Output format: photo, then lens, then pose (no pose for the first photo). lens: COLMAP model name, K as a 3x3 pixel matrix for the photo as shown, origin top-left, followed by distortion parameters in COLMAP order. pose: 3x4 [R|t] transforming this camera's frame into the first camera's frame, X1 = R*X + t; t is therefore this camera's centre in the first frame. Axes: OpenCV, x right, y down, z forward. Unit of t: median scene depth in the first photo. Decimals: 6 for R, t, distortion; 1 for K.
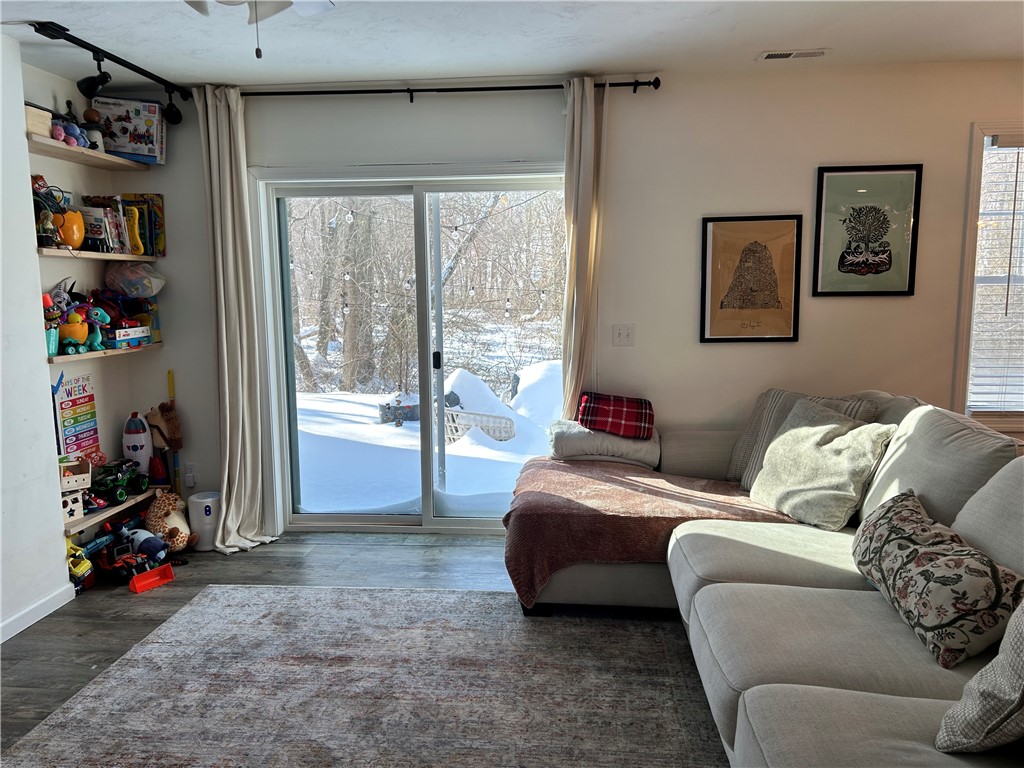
lens RADIAL K [[754.2, 0, 512.0], [0, 754.2, 384.0], [0, 0, 1]] dist [0.067870, -0.194553]
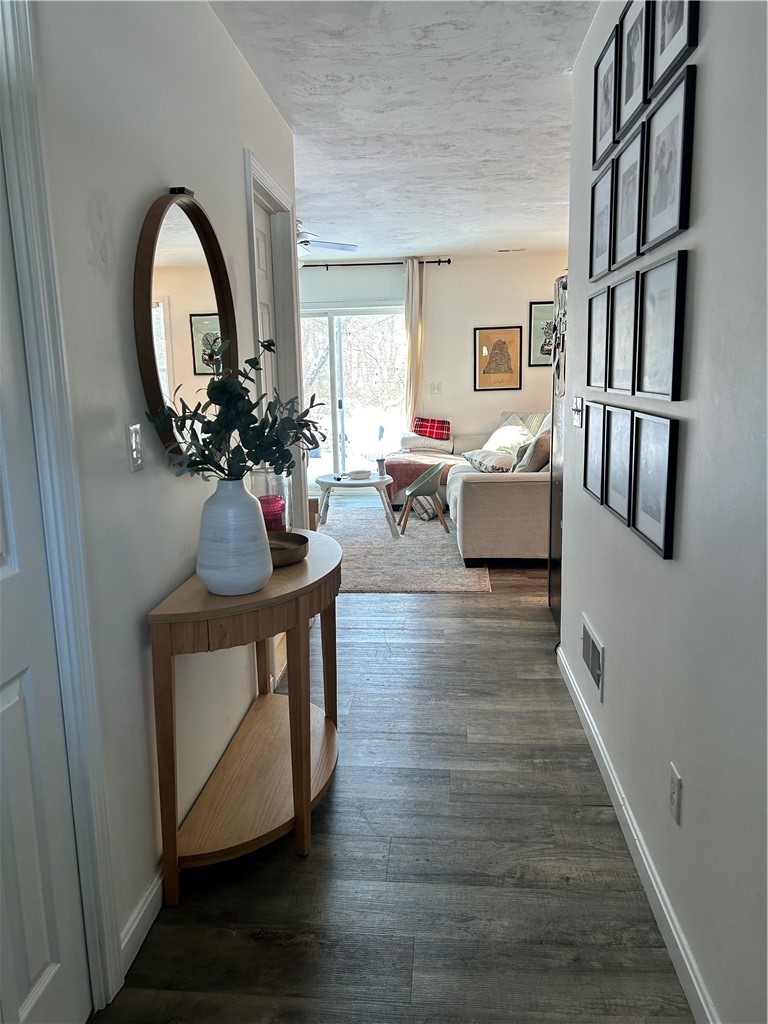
lens RADIAL K [[754.2, 0, 384.0], [0, 754.2, 512.0], [0, 0, 1]] dist [0.067870, -0.194553]
pose [[0.999913, -0.012034, -0.005336, 0.018993], [0.012332, 0.998123, 0.059986, 0.143498], [0.004604, -0.060046, 0.998185, -1.030162]]
